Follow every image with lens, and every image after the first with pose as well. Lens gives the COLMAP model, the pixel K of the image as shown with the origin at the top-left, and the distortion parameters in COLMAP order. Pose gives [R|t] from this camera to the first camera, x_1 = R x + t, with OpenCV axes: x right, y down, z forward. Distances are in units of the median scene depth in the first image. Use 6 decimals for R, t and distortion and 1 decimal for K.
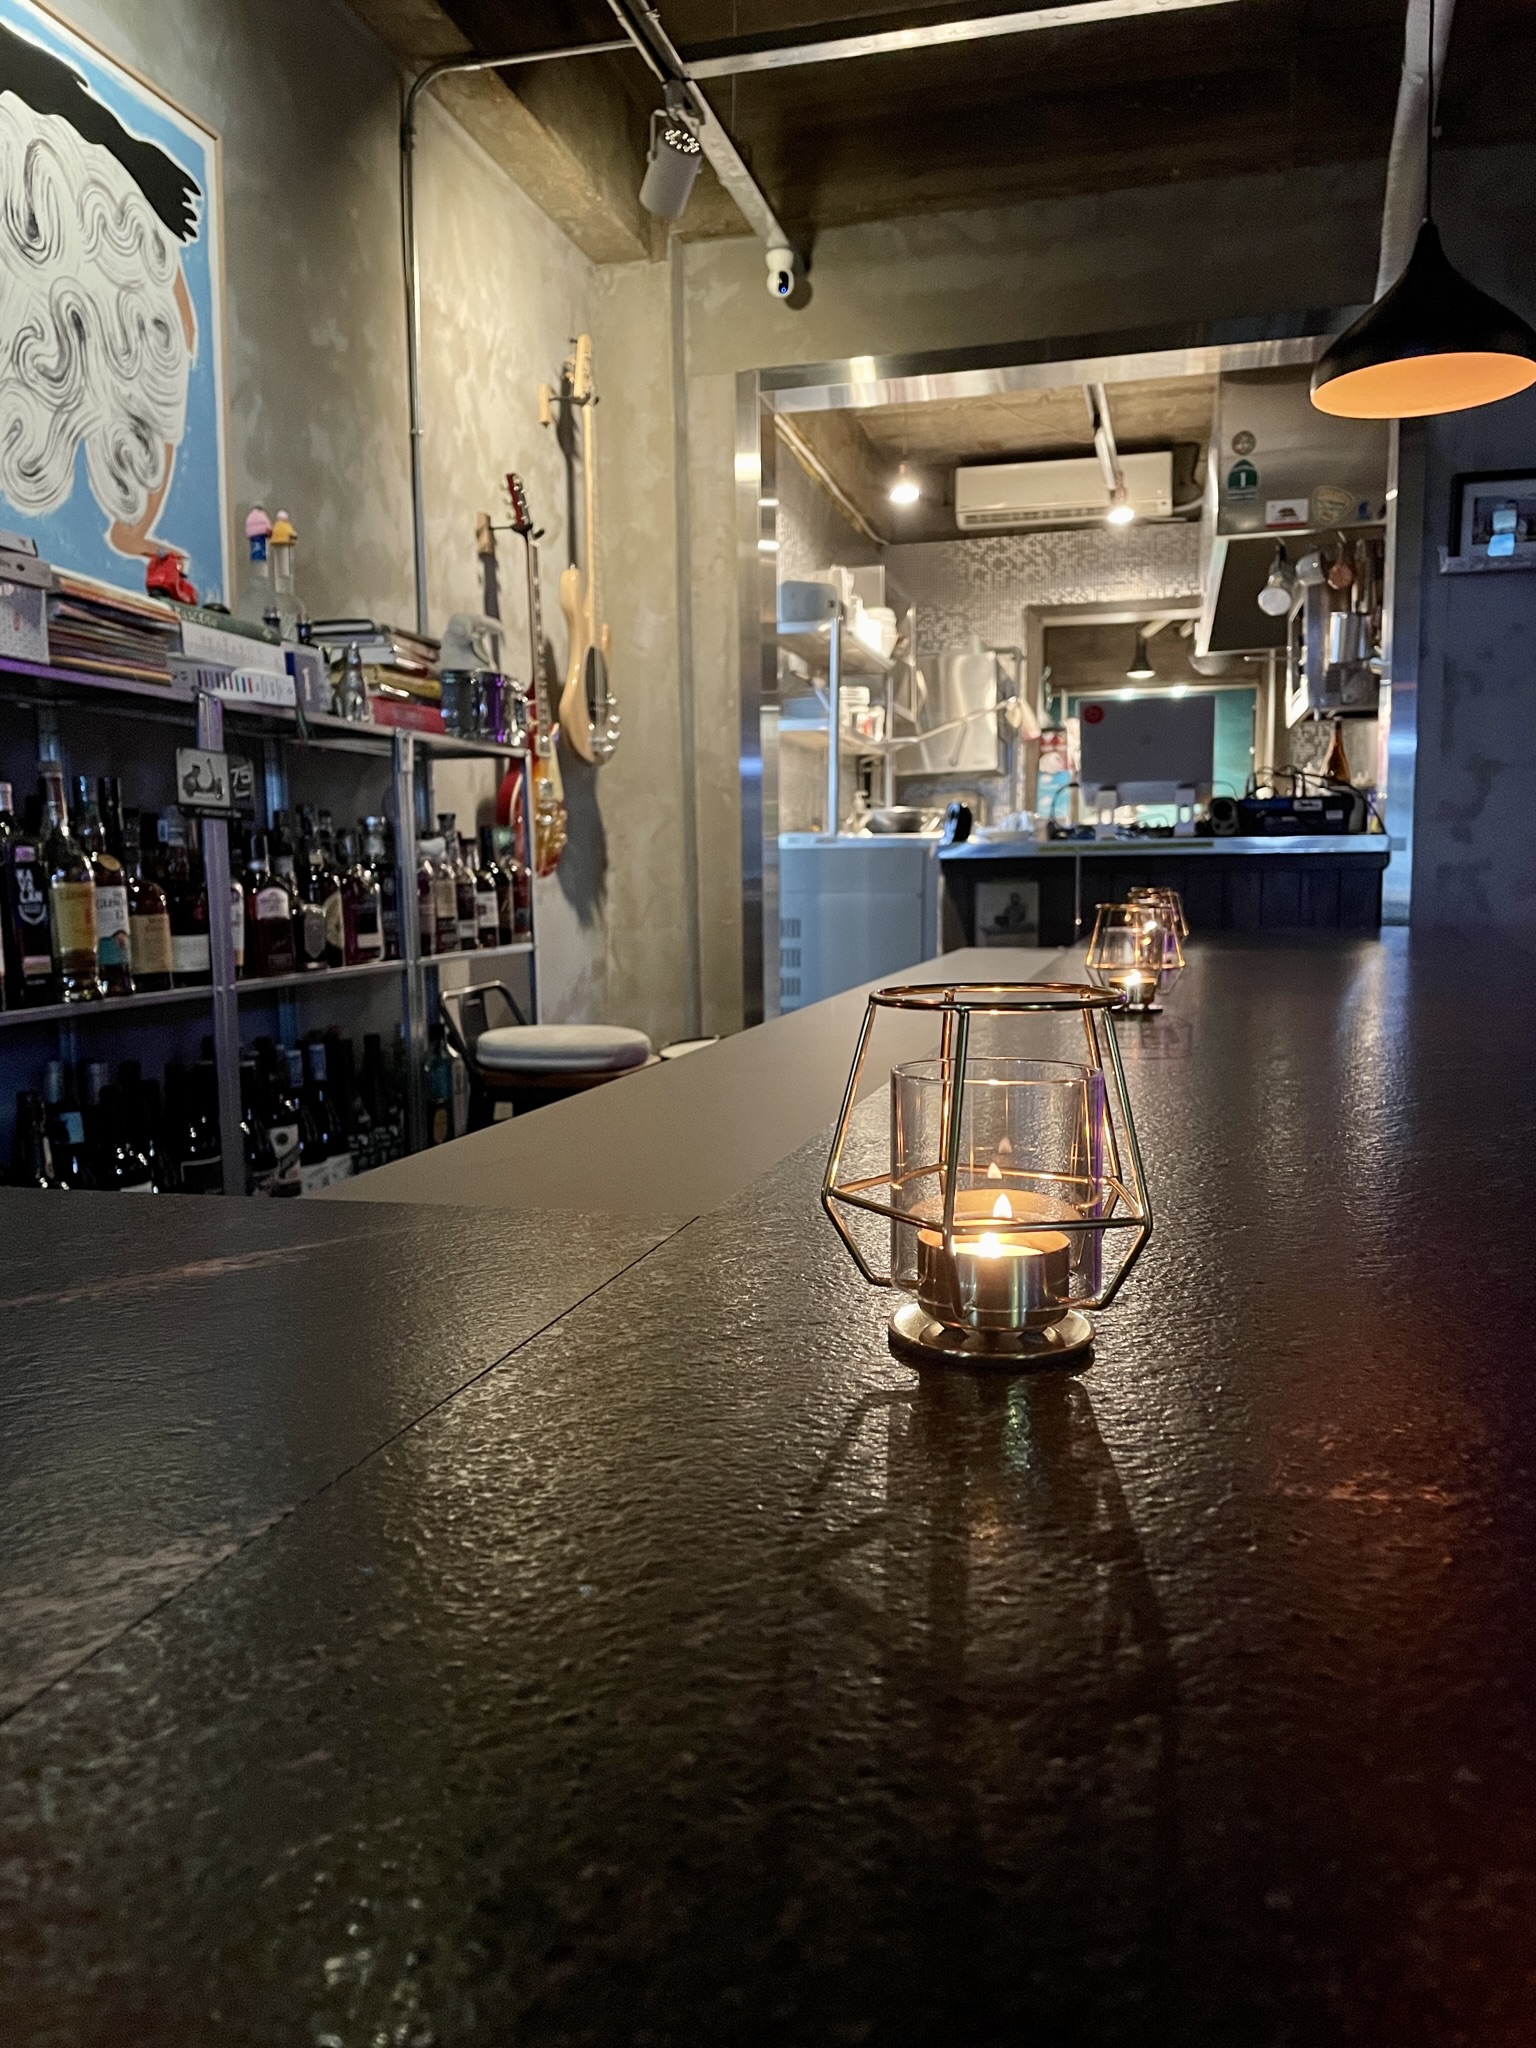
lens RADIAL K [[1555.8, 0, 768.0], [0, 1555.8, 1024.0], [0, 0, 1]] dist [0.026570, -0.065556]
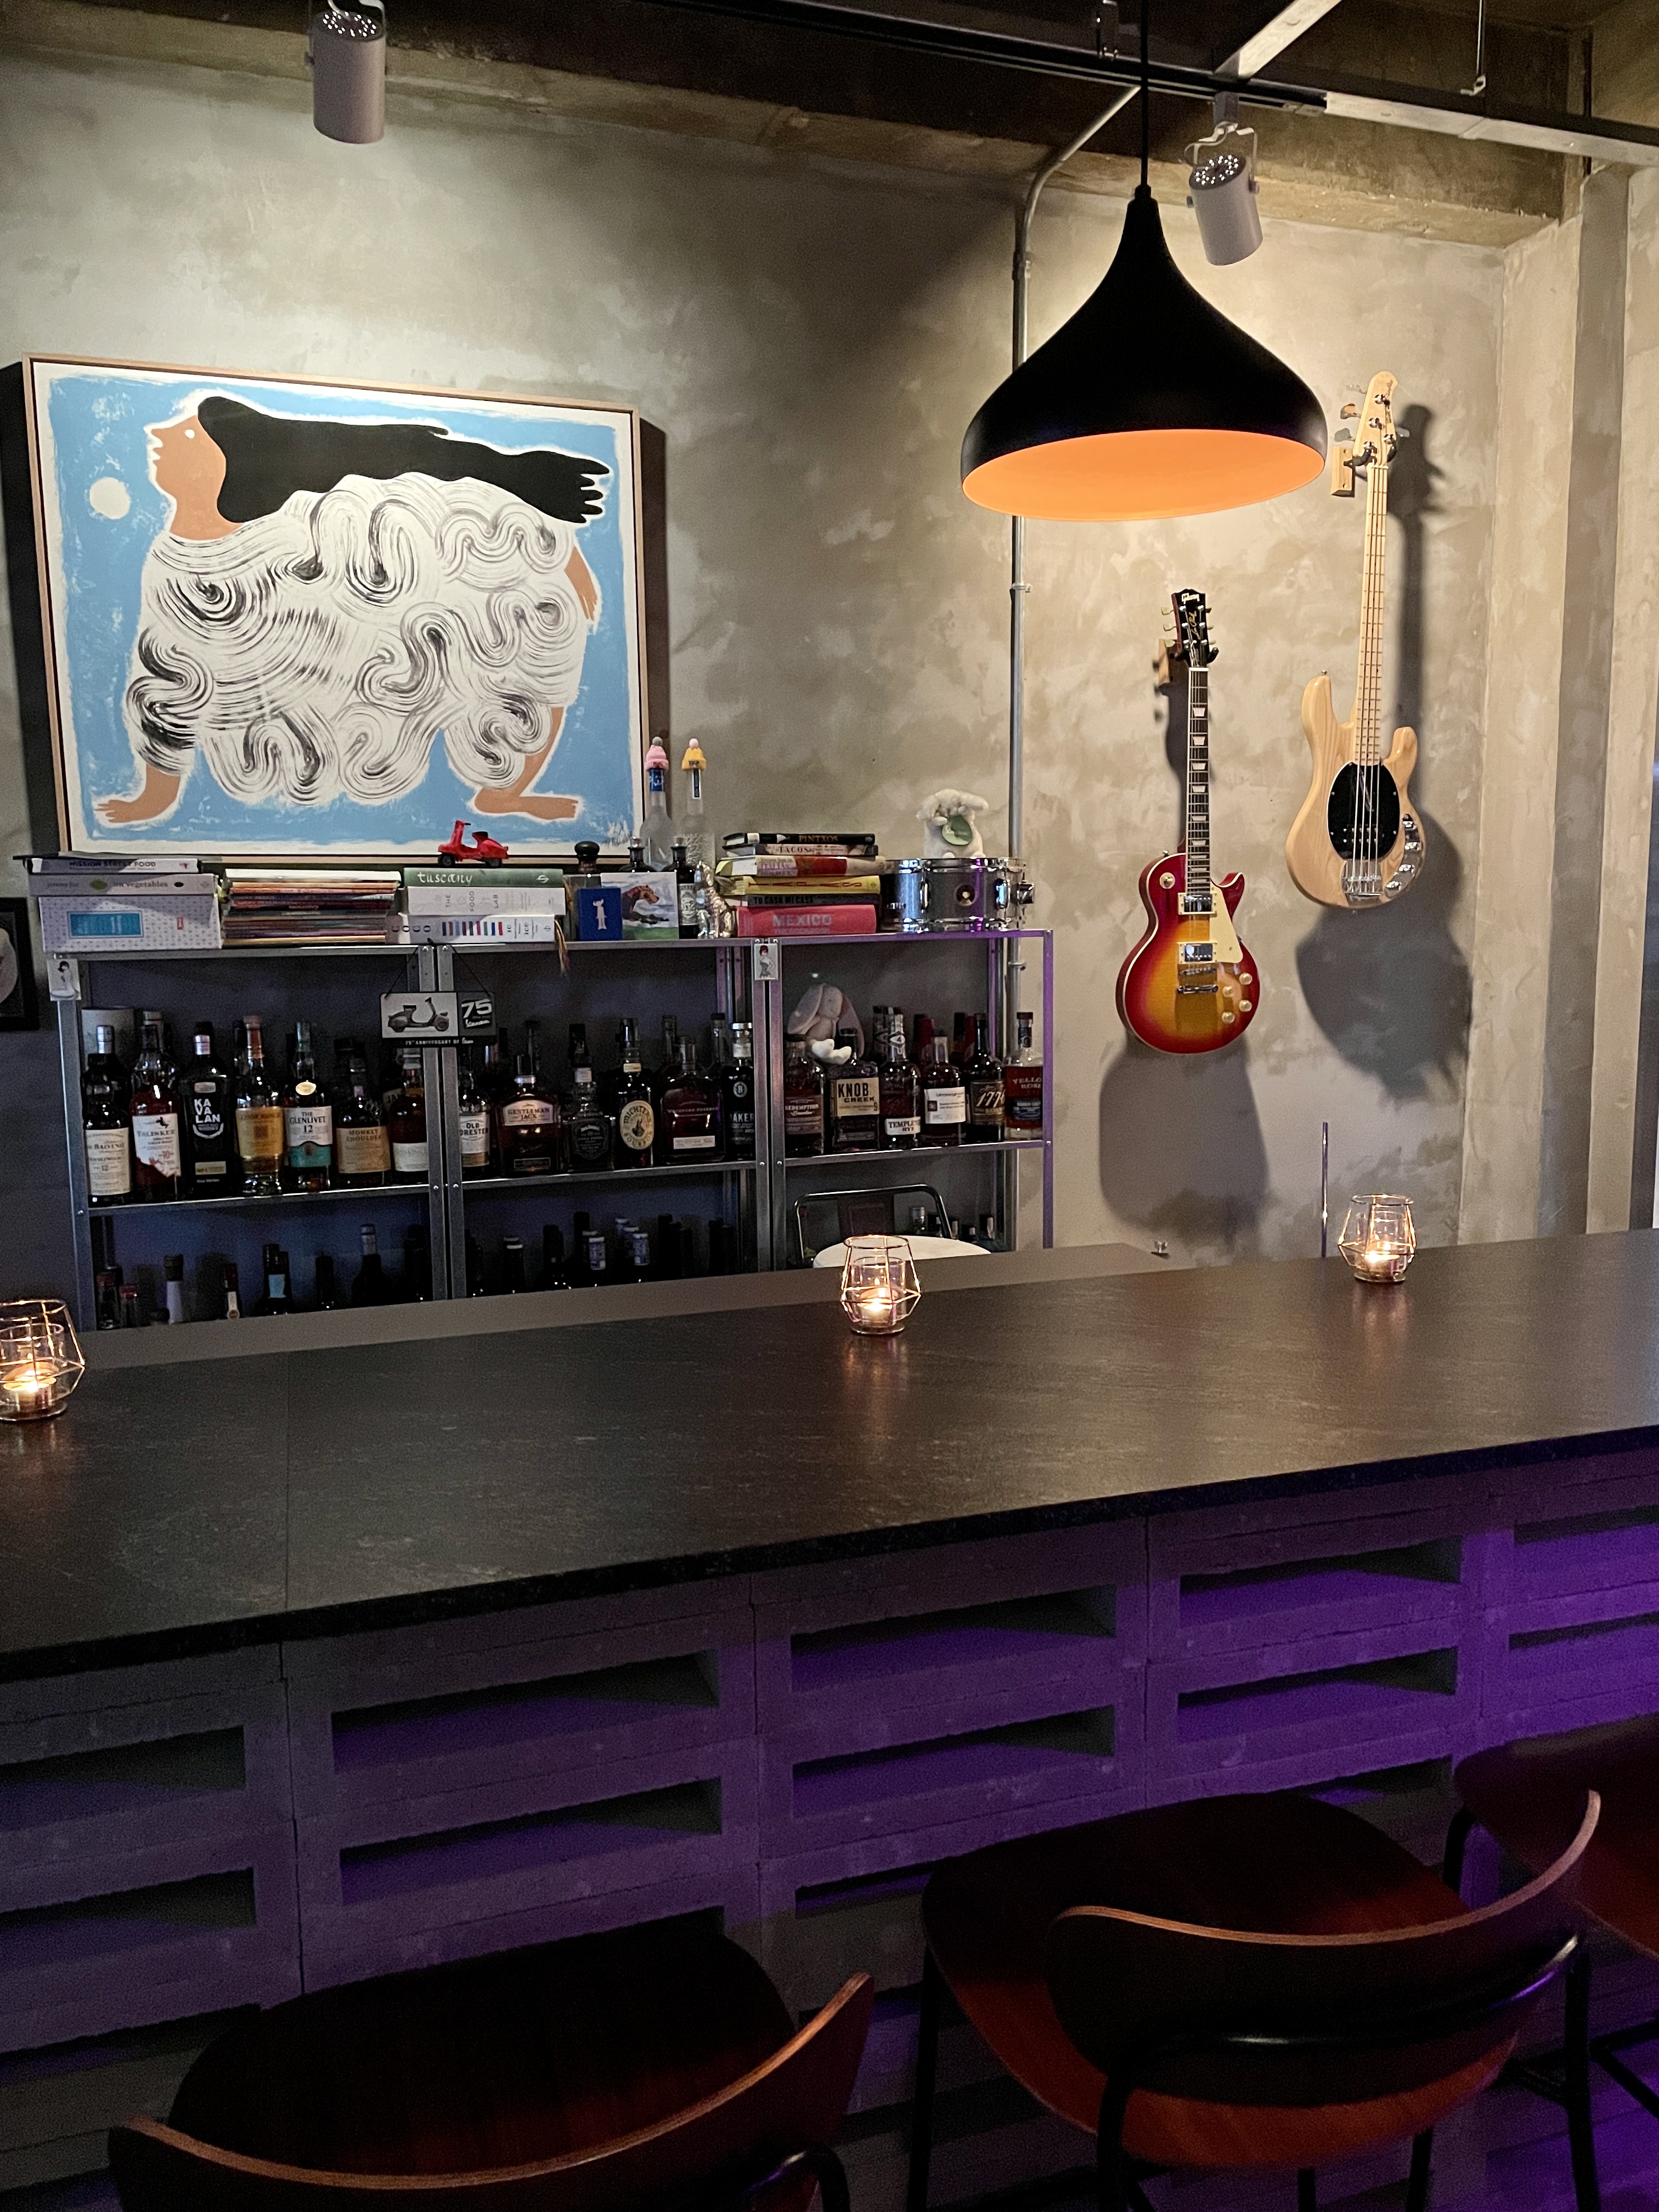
lens RADIAL K [[1673.2, 0, 829.5], [0, 1673.2, 1106.0], [0, 0, 1]] dist [0.055548, -0.000318]
pose [[0.556128, 0.093843, -0.825782, 0.852332], [-0.069792, 0.995368, 0.066113, -0.185016], [0.828161, 0.020866, 0.560101, 0.503403]]
